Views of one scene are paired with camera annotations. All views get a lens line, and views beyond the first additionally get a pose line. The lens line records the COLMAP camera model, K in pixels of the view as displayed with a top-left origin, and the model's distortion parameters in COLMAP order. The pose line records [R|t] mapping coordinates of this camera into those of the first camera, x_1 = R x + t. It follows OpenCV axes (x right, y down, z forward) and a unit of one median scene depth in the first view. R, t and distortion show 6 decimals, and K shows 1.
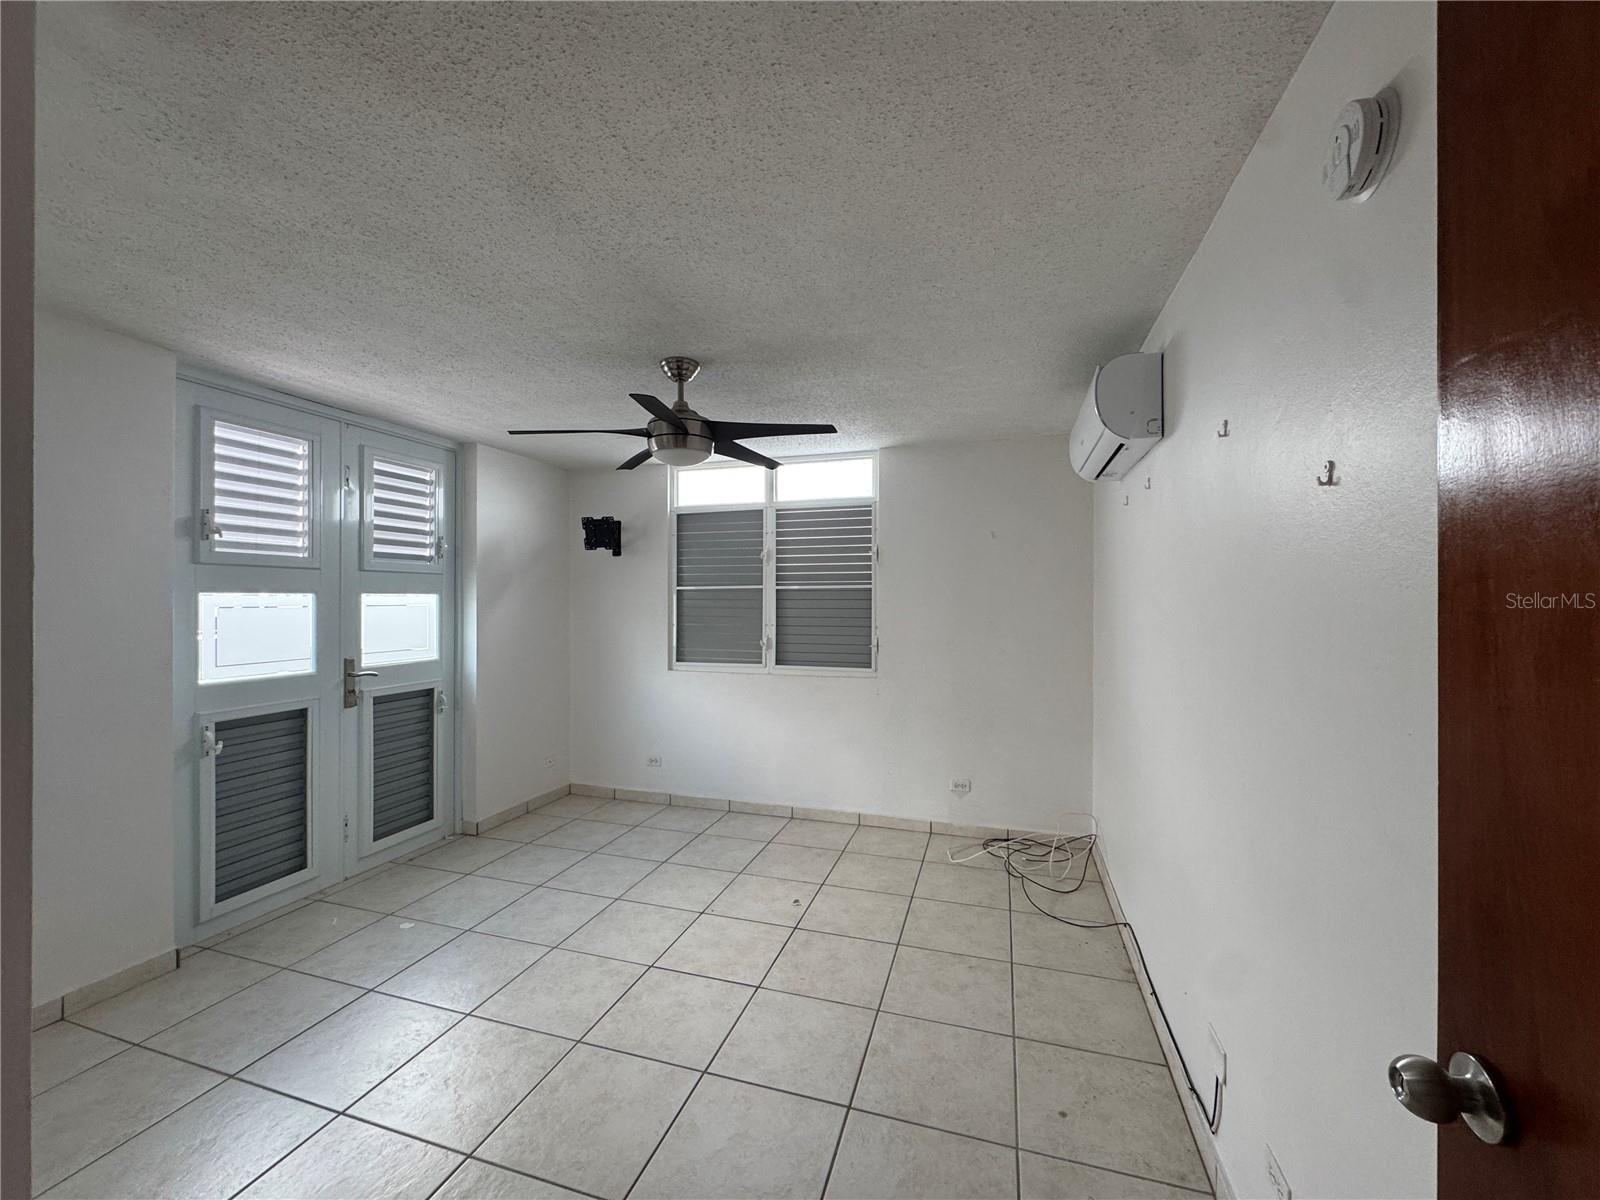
lens RADIAL K [[642.2, 0, 798.5], [0, 642.2, 599.7], [0, 0, 1]] dist [-0.001561, -0.000096]
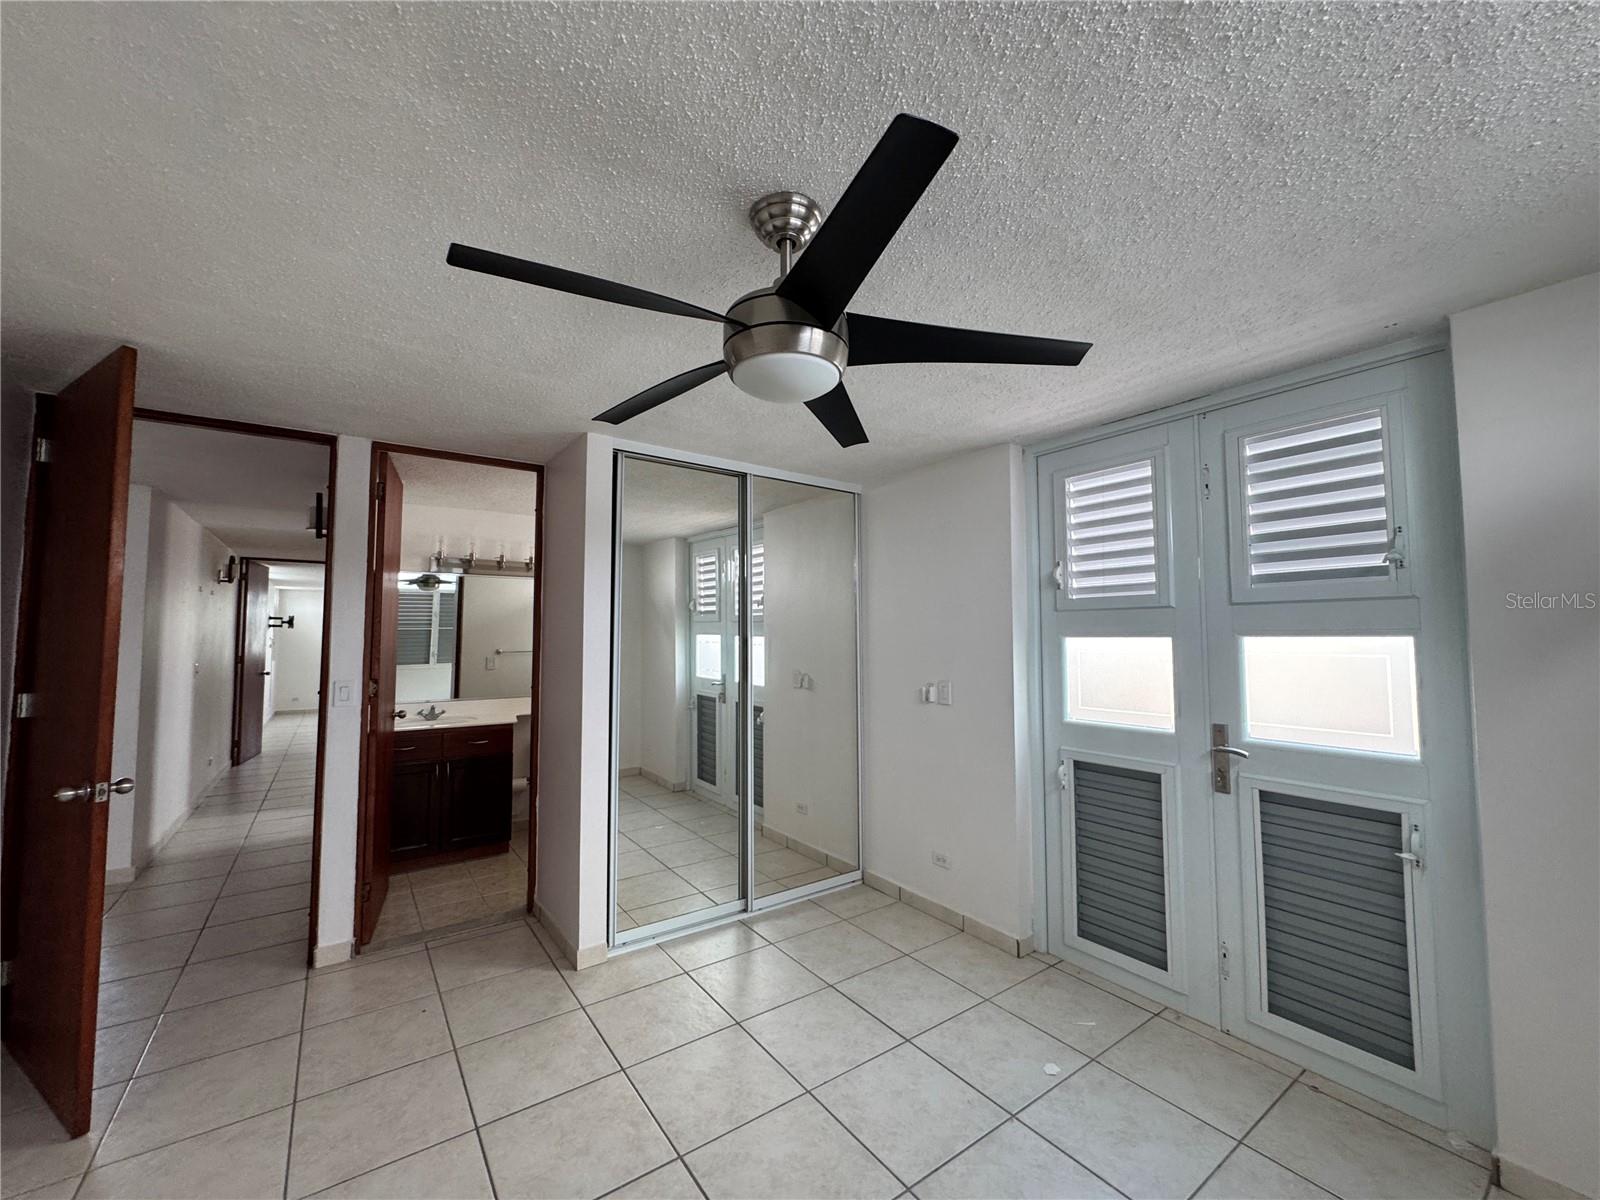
lens RADIAL K [[640.1, 0, 797.8], [0, 640.1, 600.5], [0, 0, 1]] dist [-0.002414, 0.000101]
pose [[-0.601793, -0.042947, -0.797497, 0.194149], [0.002835, 0.998432, -0.055907, -0.012529], [0.798647, -0.035905, -0.600727, 1.135547]]
